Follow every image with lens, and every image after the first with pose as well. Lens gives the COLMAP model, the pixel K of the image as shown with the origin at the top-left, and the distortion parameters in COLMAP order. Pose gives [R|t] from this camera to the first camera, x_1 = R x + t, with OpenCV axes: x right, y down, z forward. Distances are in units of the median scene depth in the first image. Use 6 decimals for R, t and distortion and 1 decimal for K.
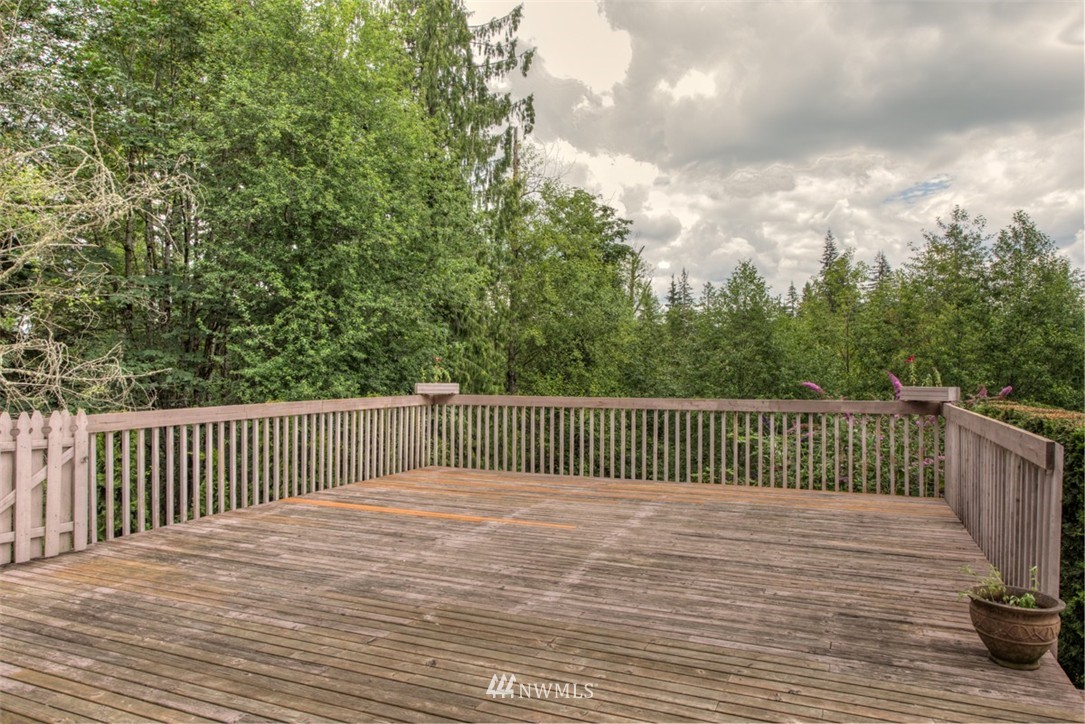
lens RADIAL K [[732.7, 0, 544.4], [0, 732.7, 364.9], [0, 0, 1]] dist [-0.002799, 0.000818]
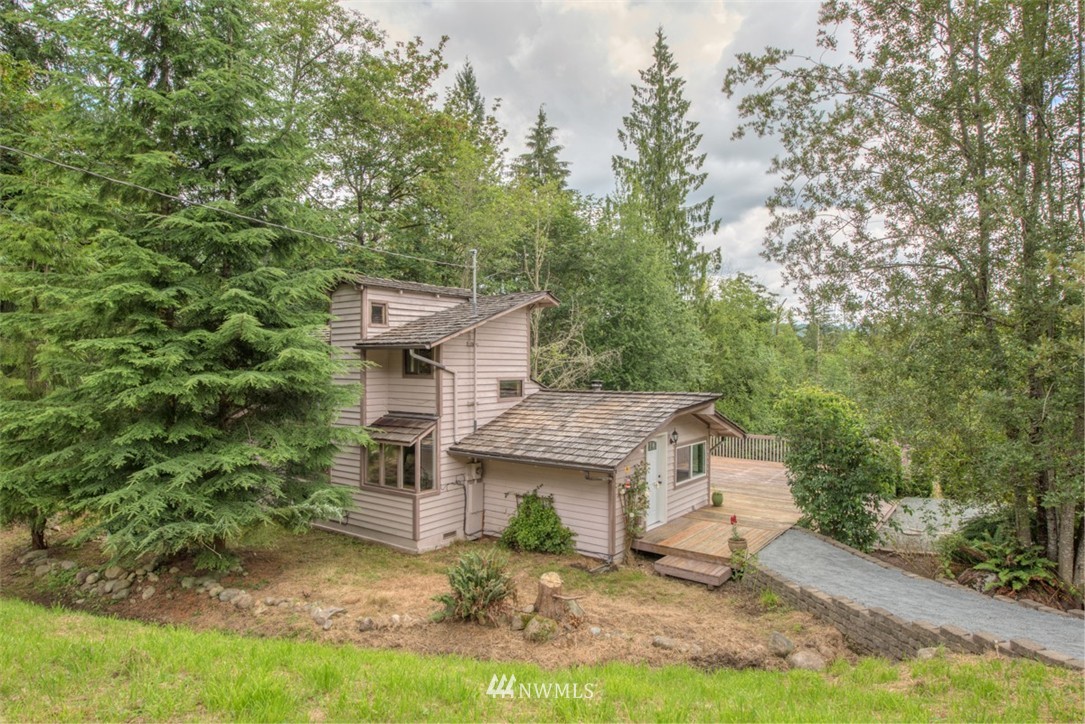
lens RADIAL K [[649.7, 0, 543.5], [0, 649.7, 364.0], [0, 0, 1]] dist [0.002286, -0.001186]
pose [[0.975106, 0.001603, -0.221732, -0.115496], [-0.001281, 0.999998, 0.001597, -0.118149], [0.221734, -0.001273, 0.975106, -0.868320]]
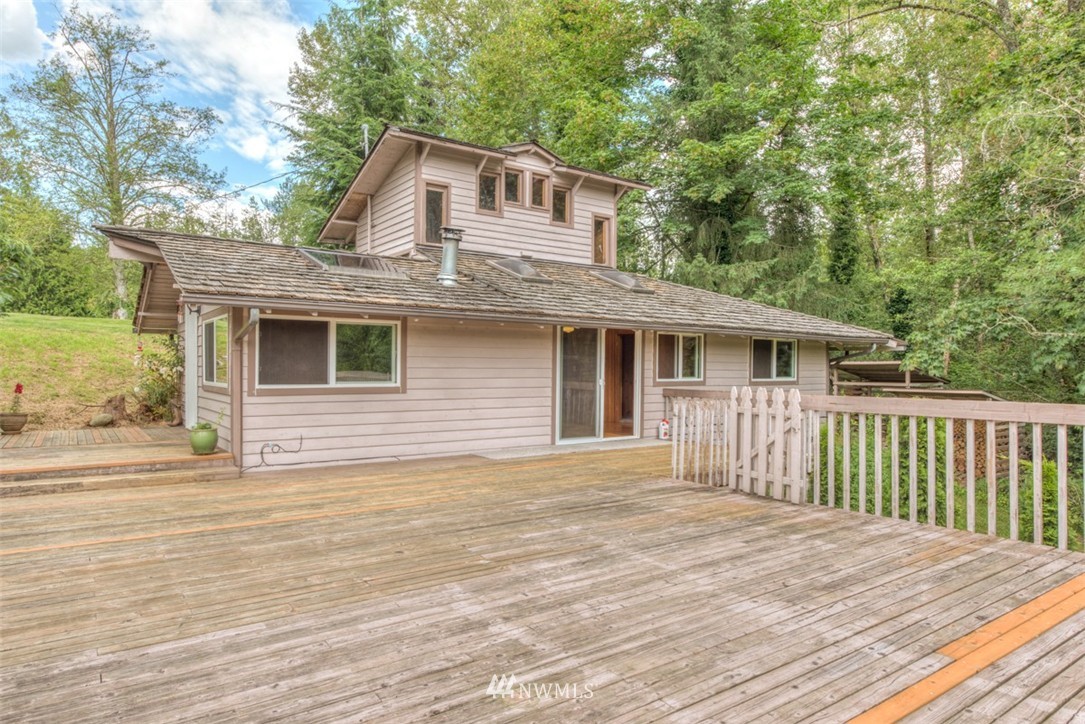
lens RADIAL K [[649.7, 0, 546.4], [0, 649.7, 362.0], [0, 0, 1]] dist [0.002286, -0.001186]
pose [[-0.507212, -0.002280, -0.861818, 0.548263], [0.002554, 0.999988, -0.004149, 0.024438], [0.861817, -0.004306, -0.507200, 1.288215]]
